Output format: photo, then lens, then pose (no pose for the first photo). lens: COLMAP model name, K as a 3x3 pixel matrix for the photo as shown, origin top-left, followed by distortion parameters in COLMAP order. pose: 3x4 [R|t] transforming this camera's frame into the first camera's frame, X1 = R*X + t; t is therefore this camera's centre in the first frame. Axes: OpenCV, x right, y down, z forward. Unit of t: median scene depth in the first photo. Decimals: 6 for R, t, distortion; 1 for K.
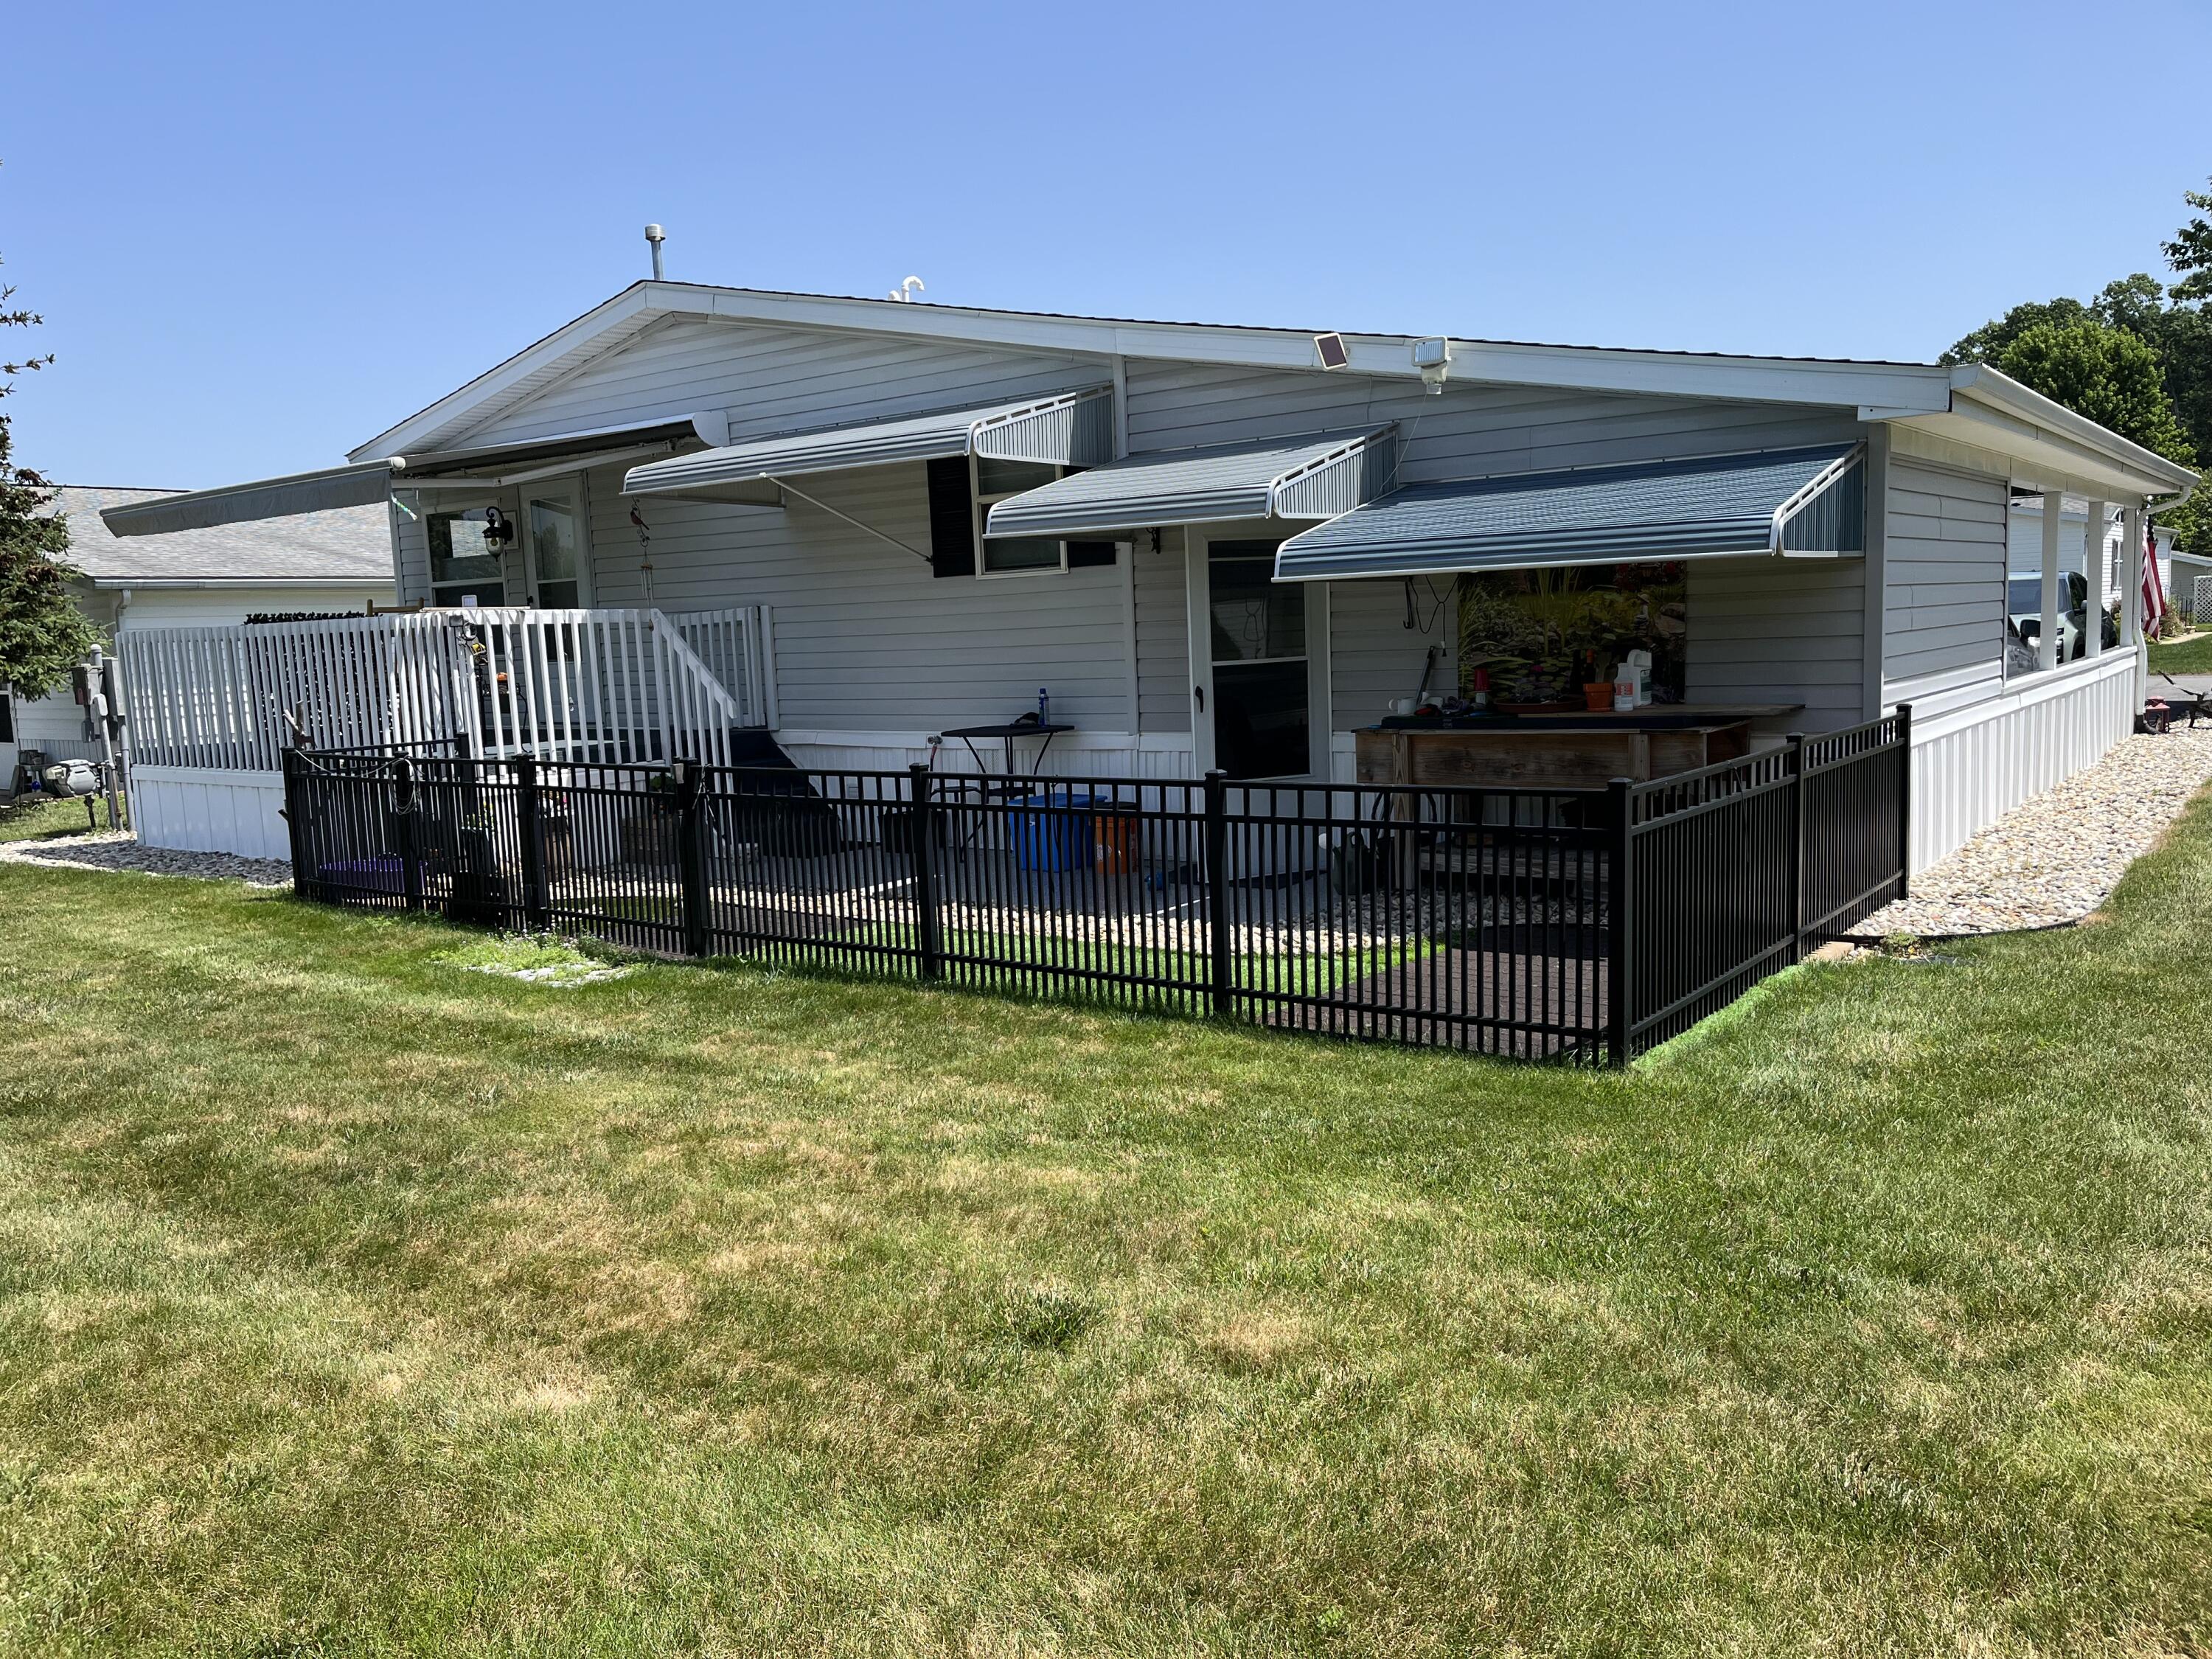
lens RADIAL K [[1665.1, 0, 1115.3], [0, 1665.1, 829.4], [0, 0, 1]] dist [0.043404, -0.046105]
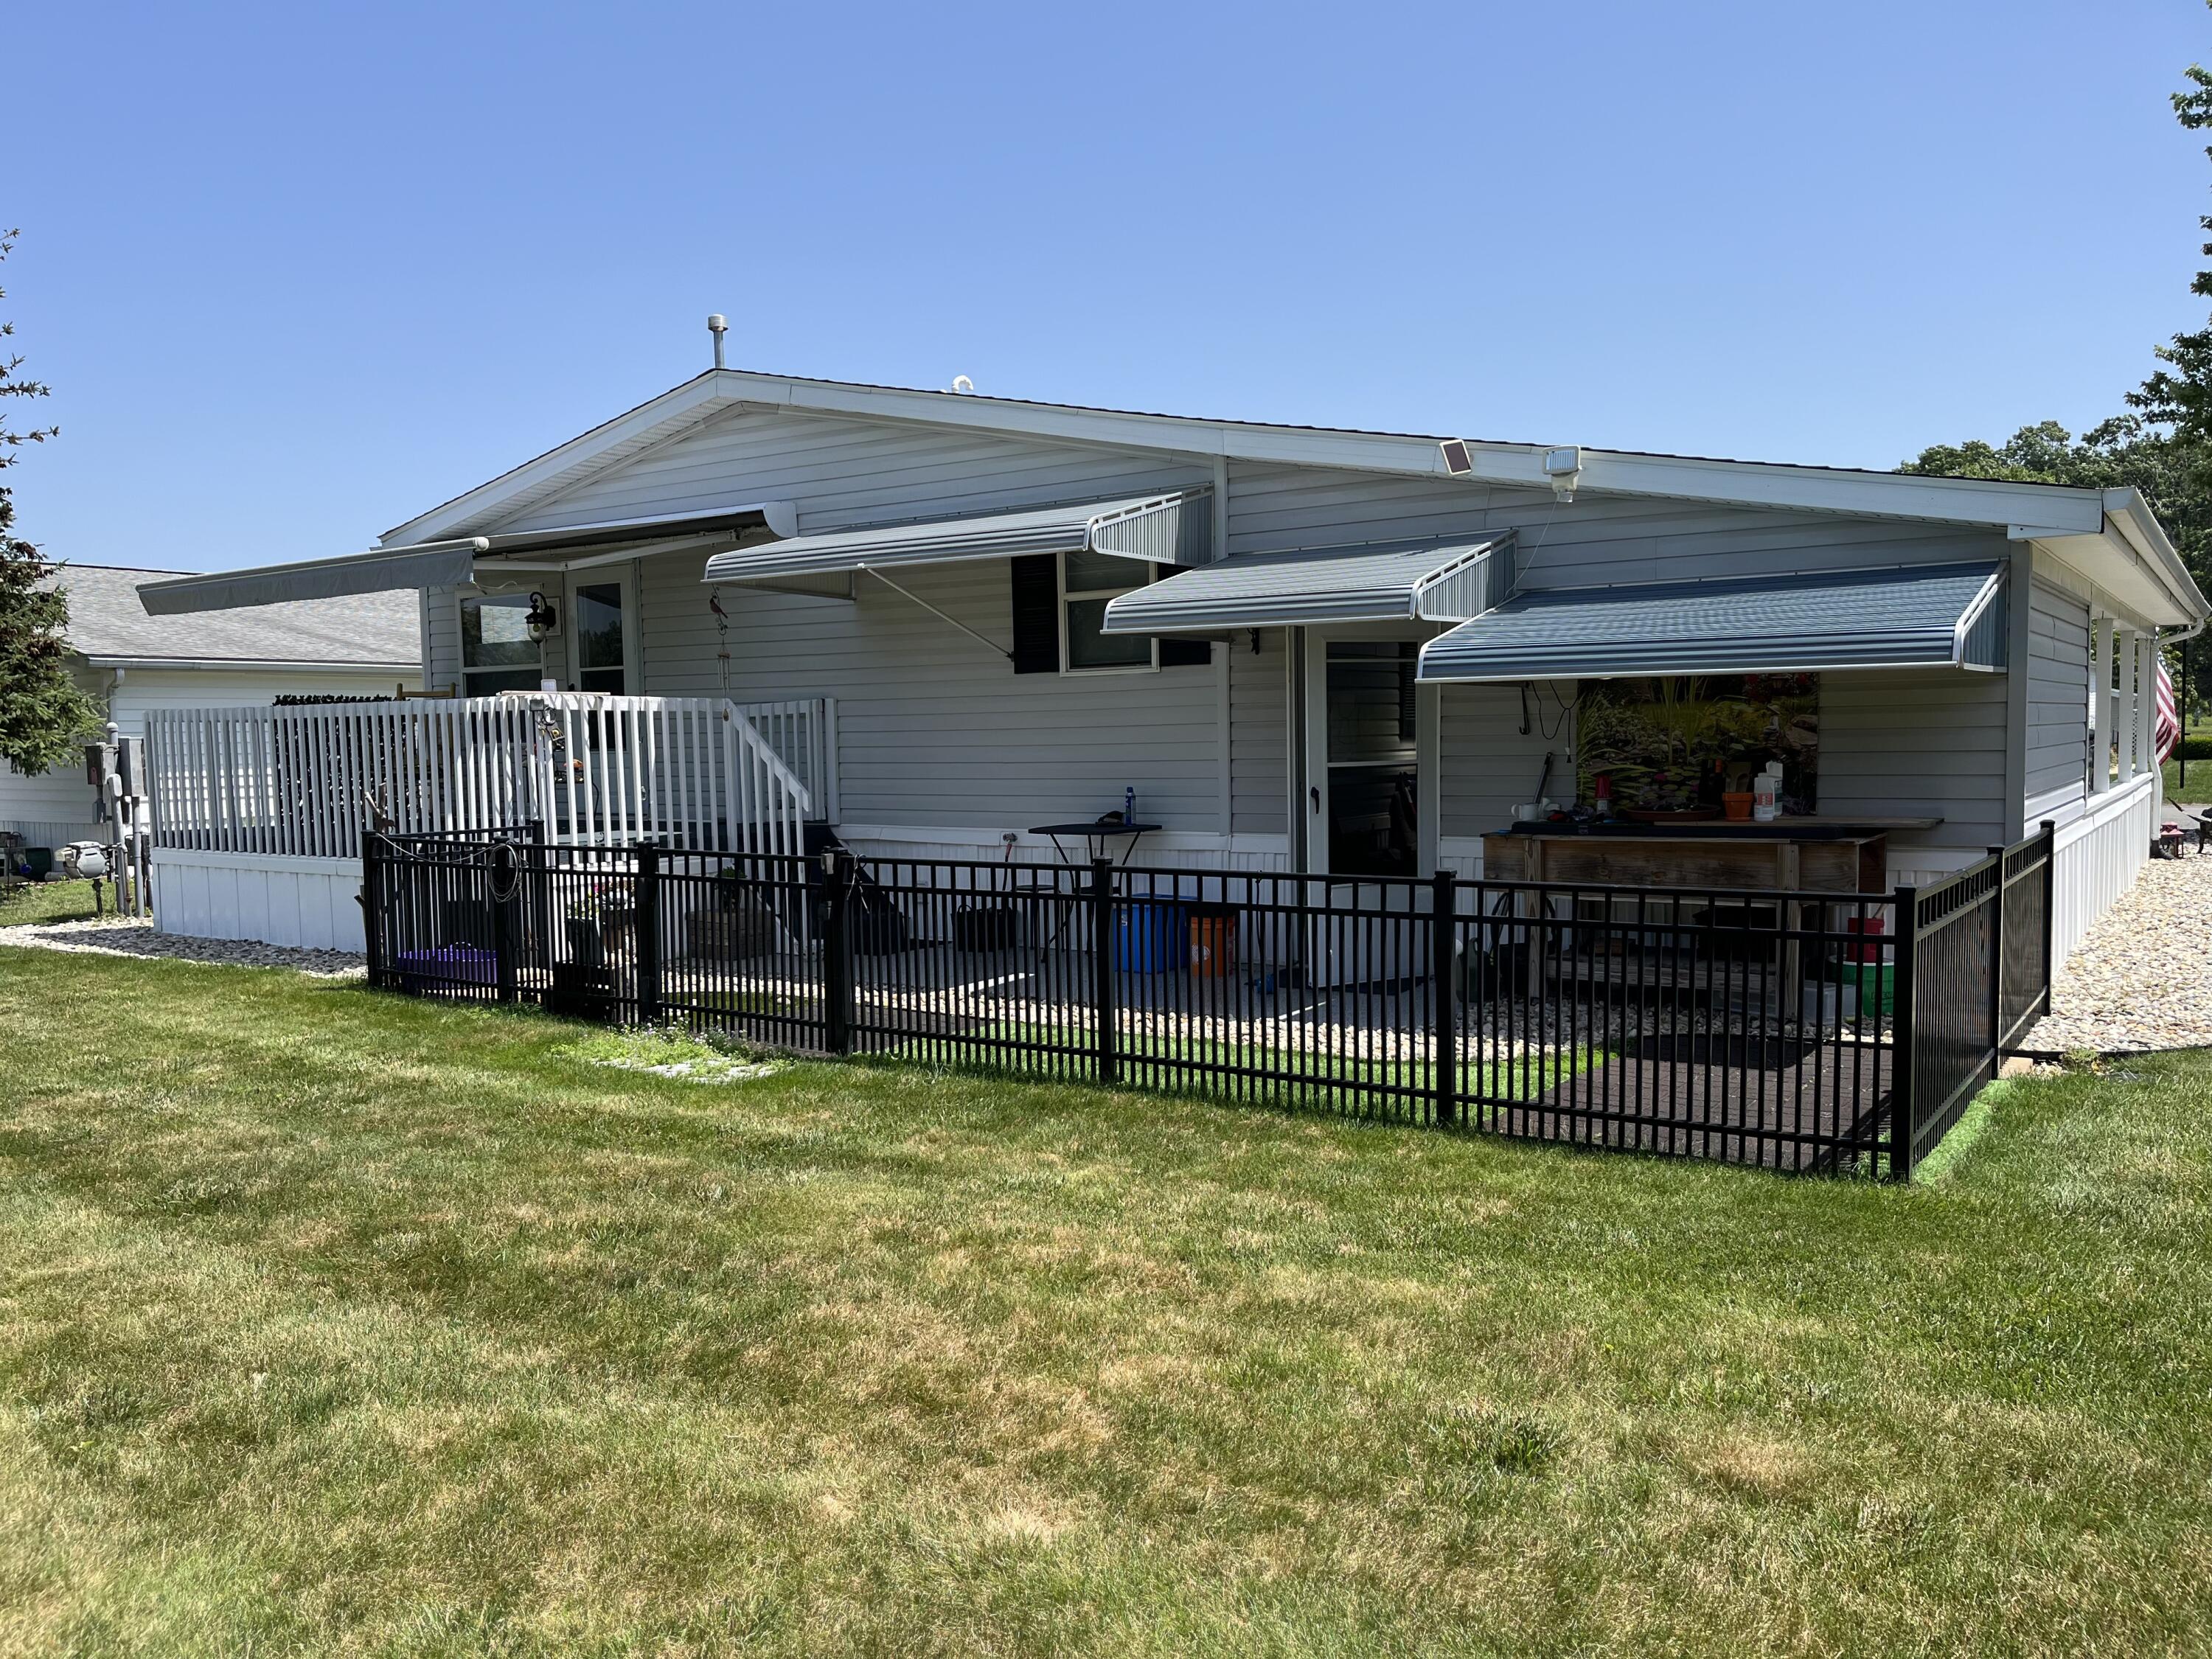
lens RADIAL K [[1669.9, 0, 1106.1], [0, 1669.9, 847.0], [0, 0, 1]] dist [0.045710, -0.050646]
pose [[0.998754, 0.020498, 0.045508, -0.123512], [-0.017993, 0.998335, -0.054798, 0.006079], [-0.046555, 0.053911, 0.997460, 0.020038]]
